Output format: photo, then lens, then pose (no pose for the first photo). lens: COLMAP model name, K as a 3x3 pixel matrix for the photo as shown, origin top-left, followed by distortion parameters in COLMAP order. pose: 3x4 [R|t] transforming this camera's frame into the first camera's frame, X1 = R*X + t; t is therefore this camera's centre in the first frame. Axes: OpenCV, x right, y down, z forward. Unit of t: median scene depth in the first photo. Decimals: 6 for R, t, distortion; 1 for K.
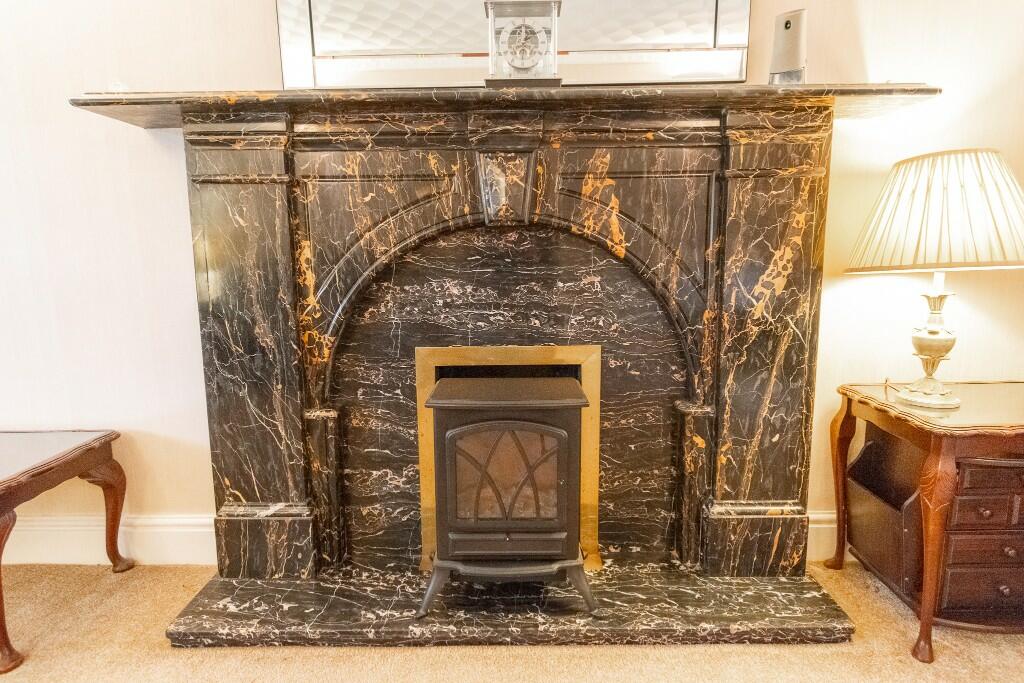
lens RADIAL K [[548.8, 0, 512.0], [0, 548.8, 341.5], [0, 0, 1]] dist [-0.002633, -0.000503]
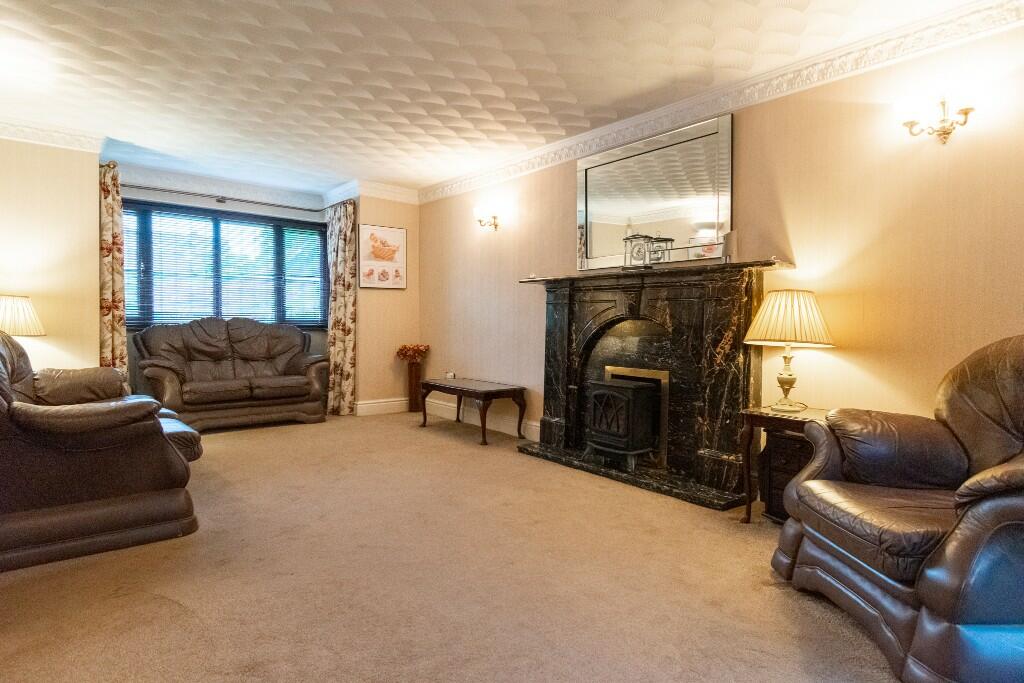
lens RADIAL K [[548.8, 0, 512.0], [0, 548.8, 341.5], [0, 0, 1]] dist [-0.002633, -0.000503]
pose [[0.640920, 0.047262, -0.766151, 1.590031], [-0.144838, 0.987620, -0.060240, 0.124051], [0.753819, 0.149576, 0.639831, -1.032415]]
